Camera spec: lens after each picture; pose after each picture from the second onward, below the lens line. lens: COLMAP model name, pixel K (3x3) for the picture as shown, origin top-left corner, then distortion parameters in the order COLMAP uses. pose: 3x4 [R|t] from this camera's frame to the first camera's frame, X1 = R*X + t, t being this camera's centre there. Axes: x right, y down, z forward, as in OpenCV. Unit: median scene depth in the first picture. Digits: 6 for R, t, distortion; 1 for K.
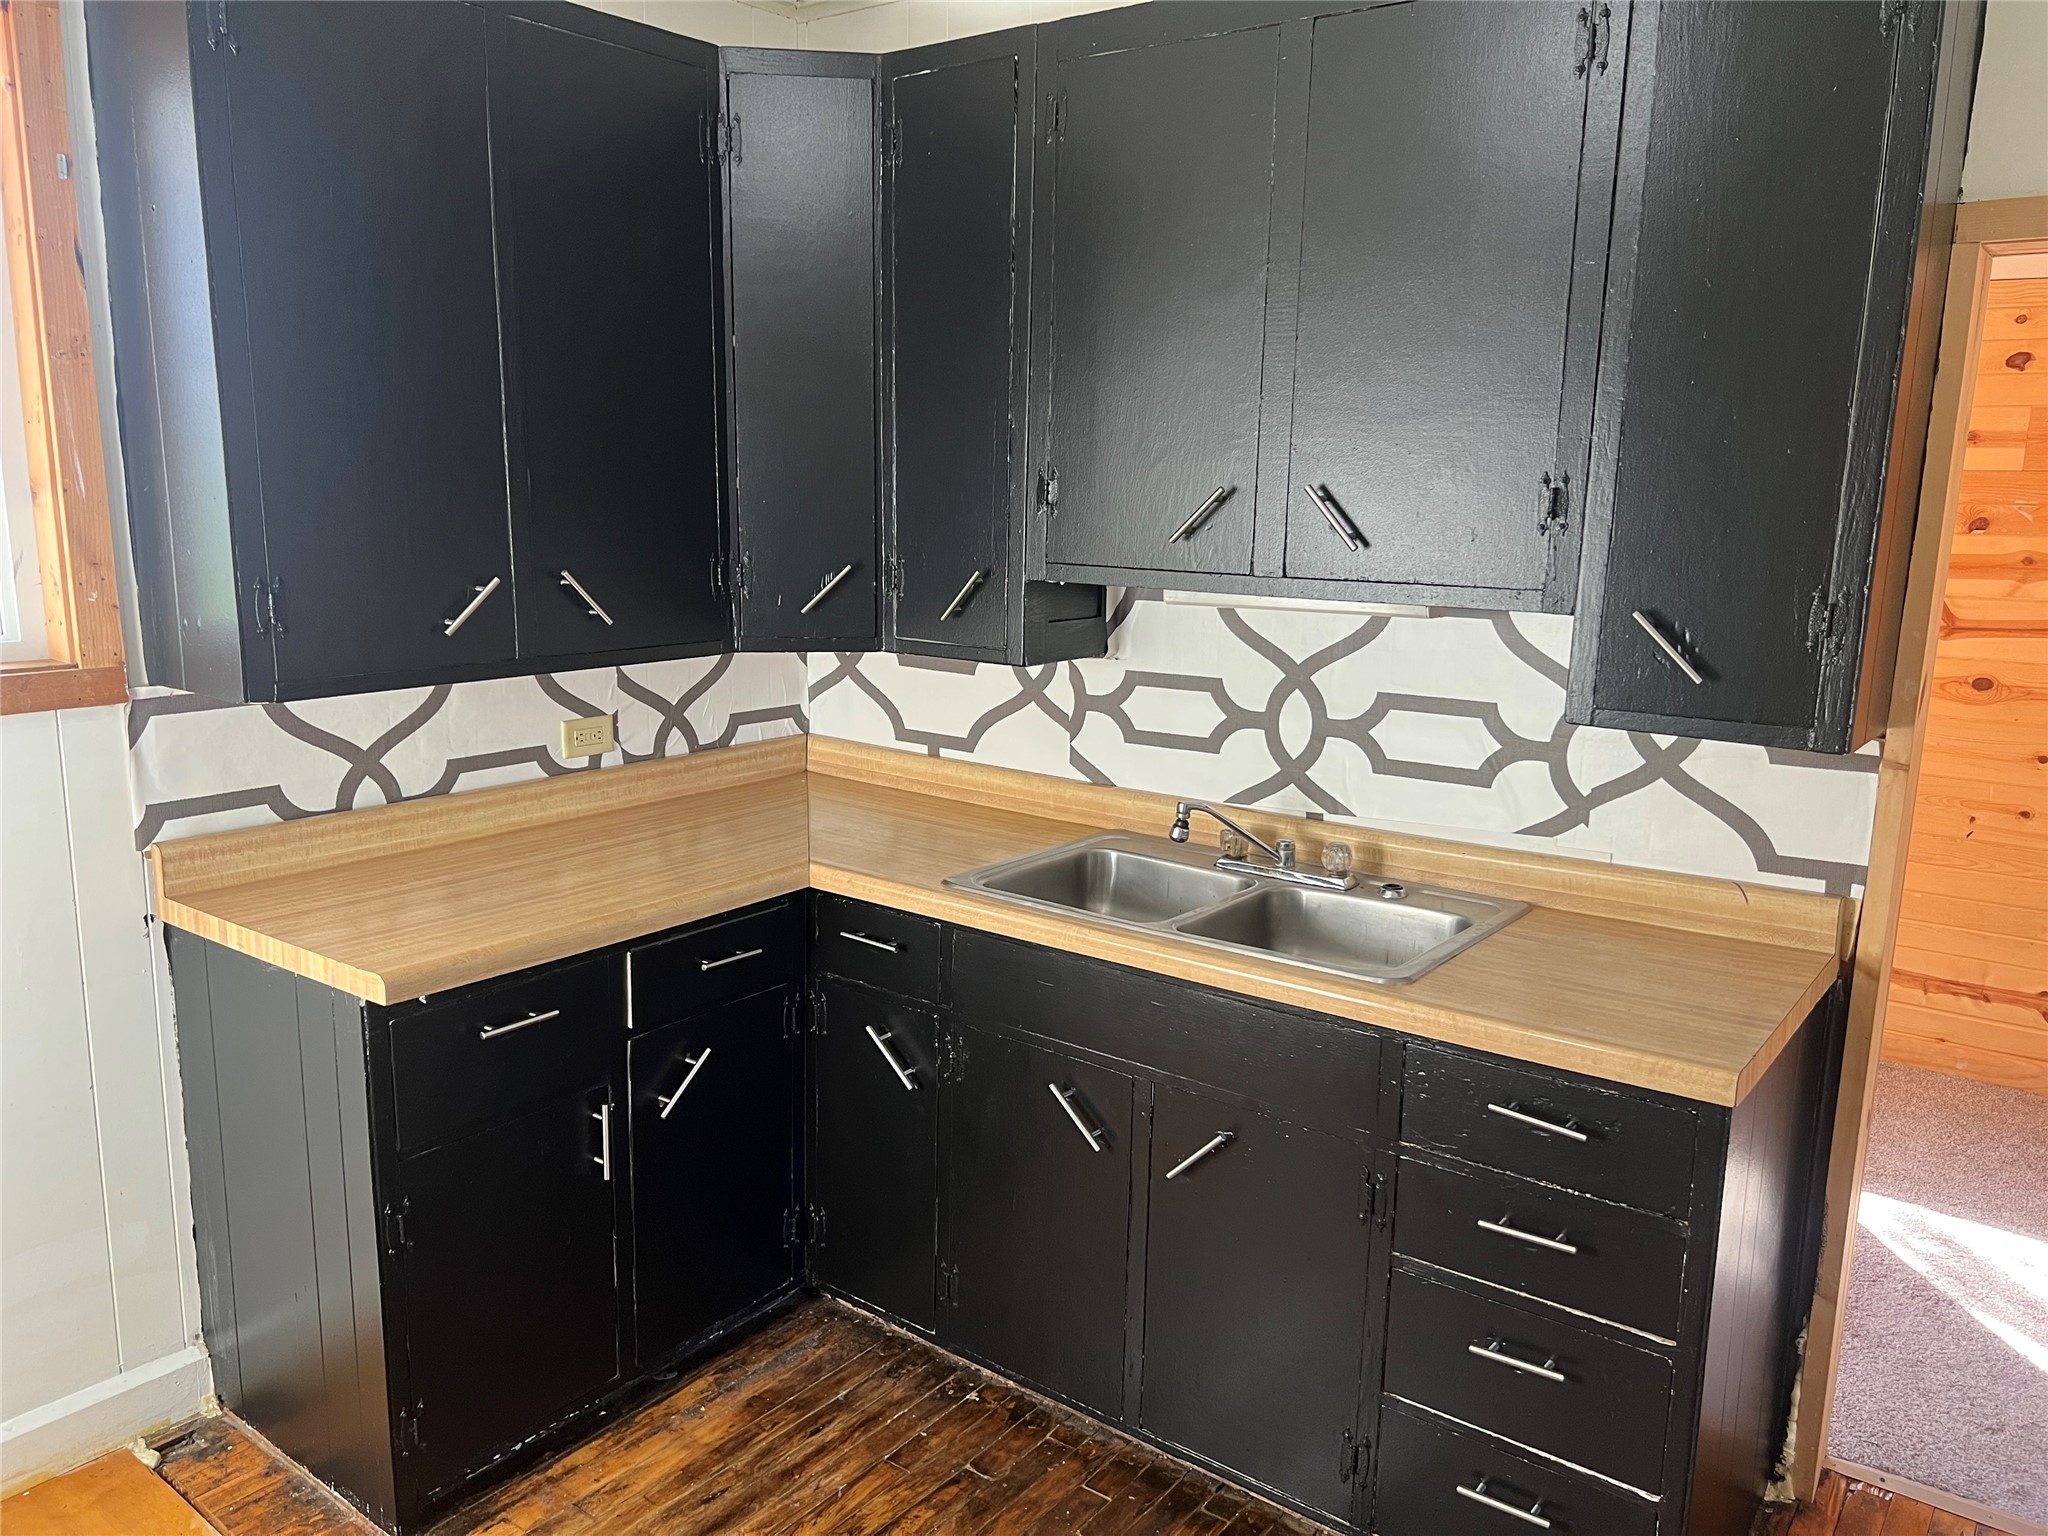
lens RADIAL K [[1553.5, 0, 1012.0], [0, 1553.5, 772.1], [0, 0, 1]] dist [0.032366, -0.053319]
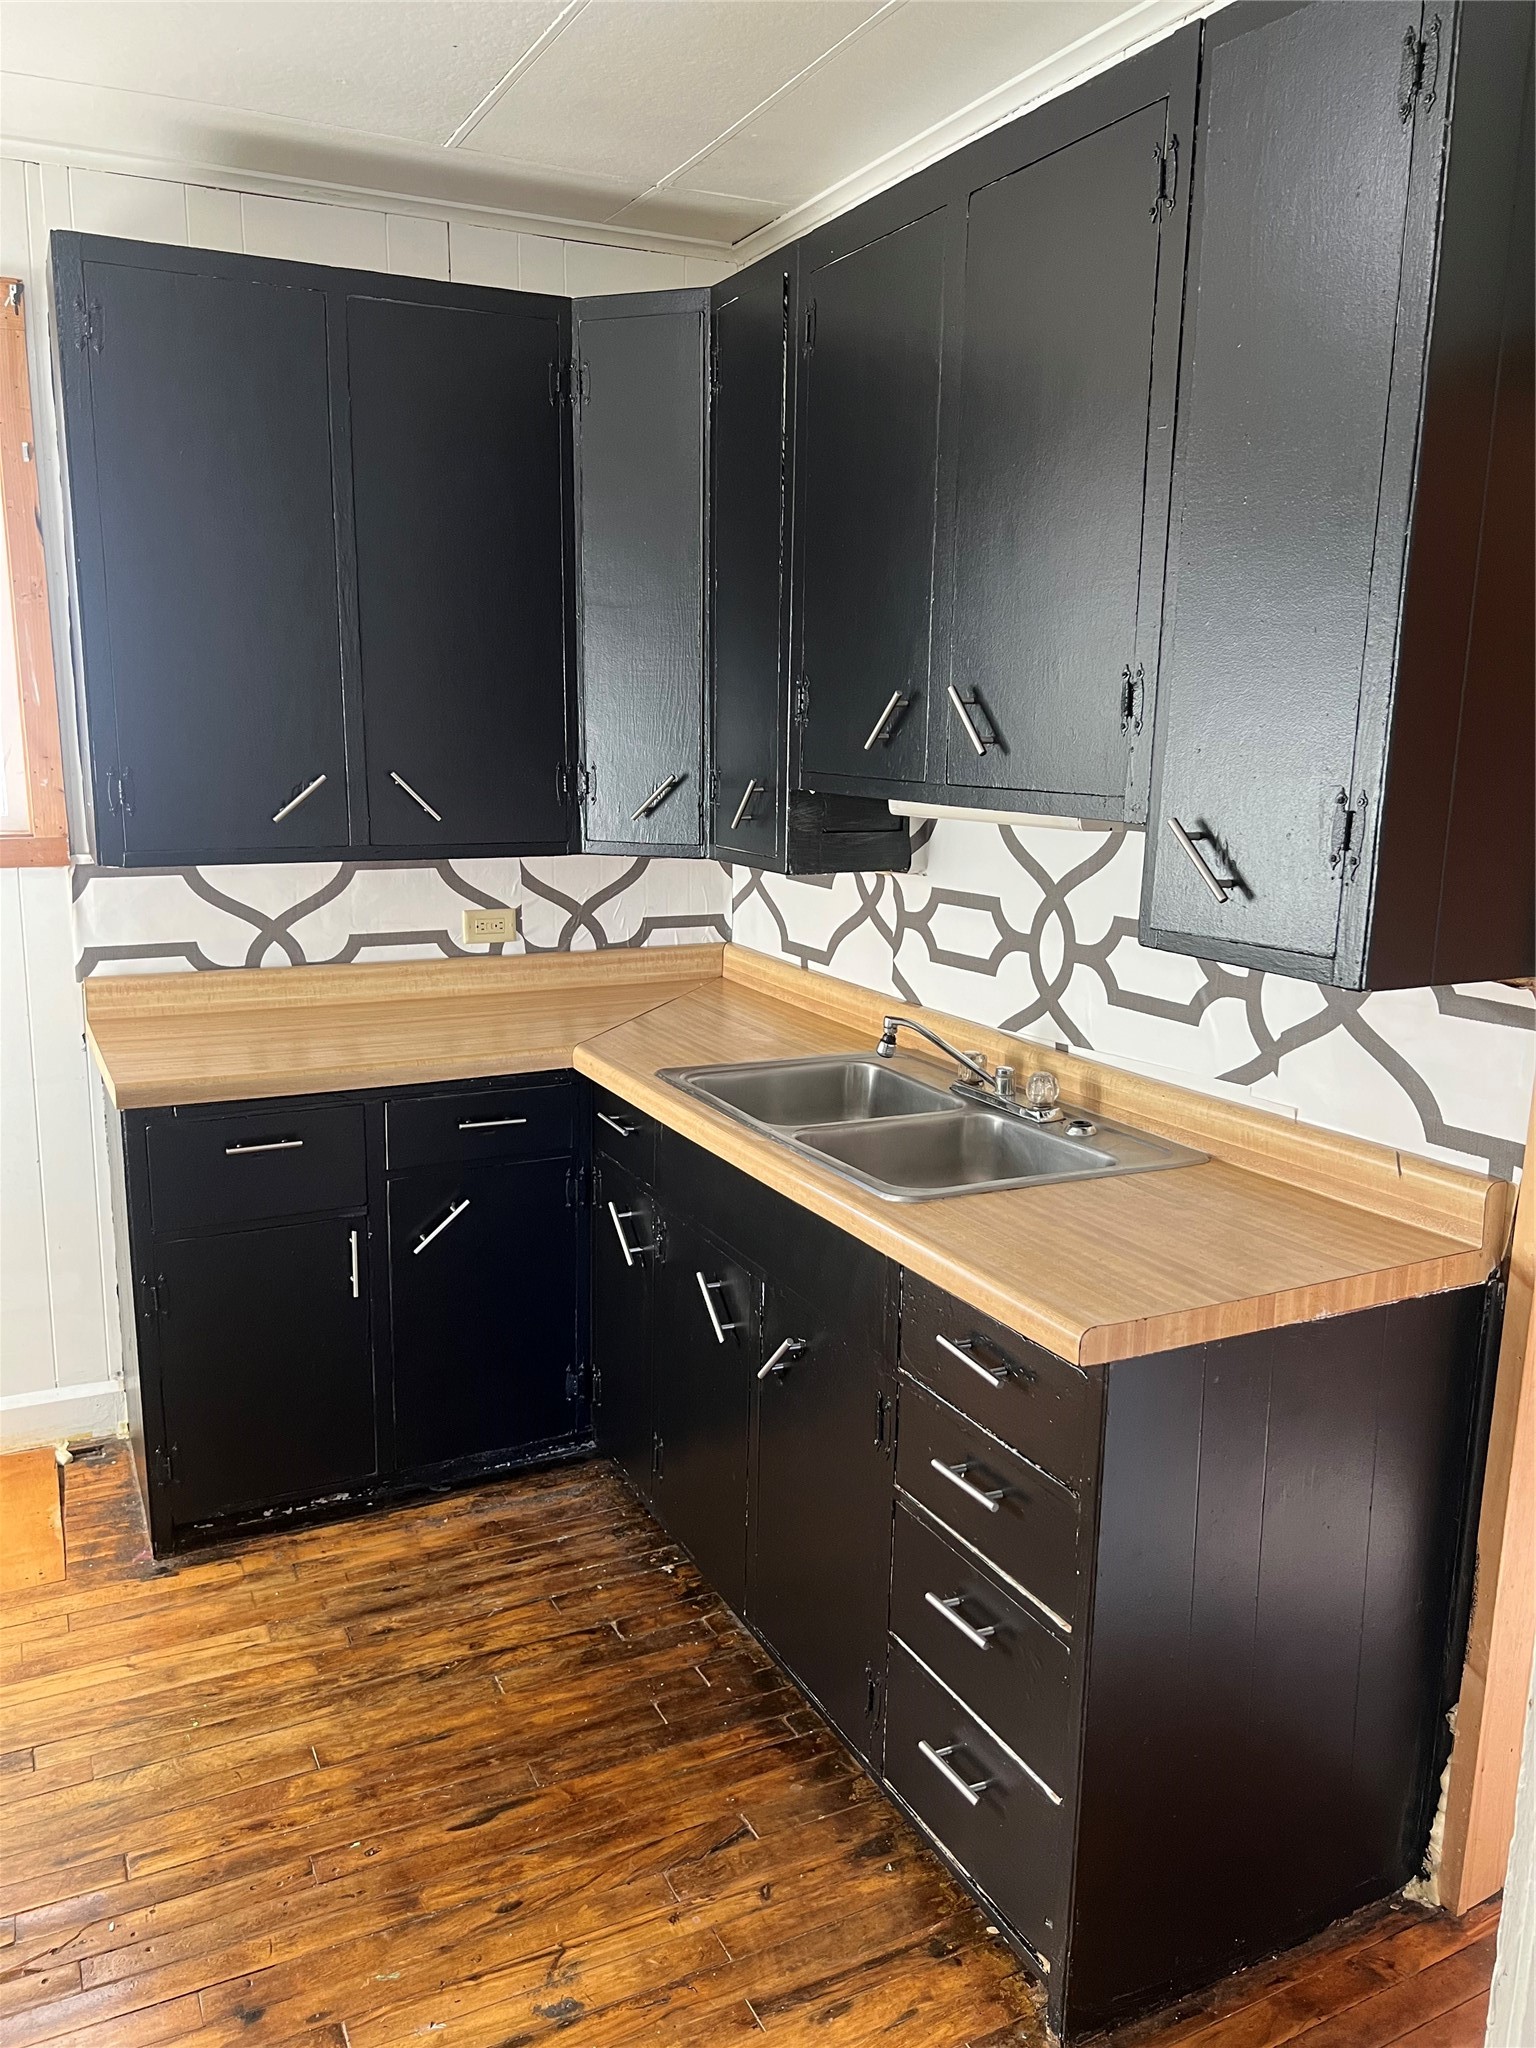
lens RADIAL K [[1553.5, 0, 767.0], [0, 1553.5, 1021.6], [0, 0, 1]] dist [0.032366, -0.053319]
pose [[0.896541, 0.081852, -0.435332, 0.487619], [-0.083784, 0.996374, 0.014791, 0.015256], [0.434964, 0.023213, 0.900148, 0.085812]]
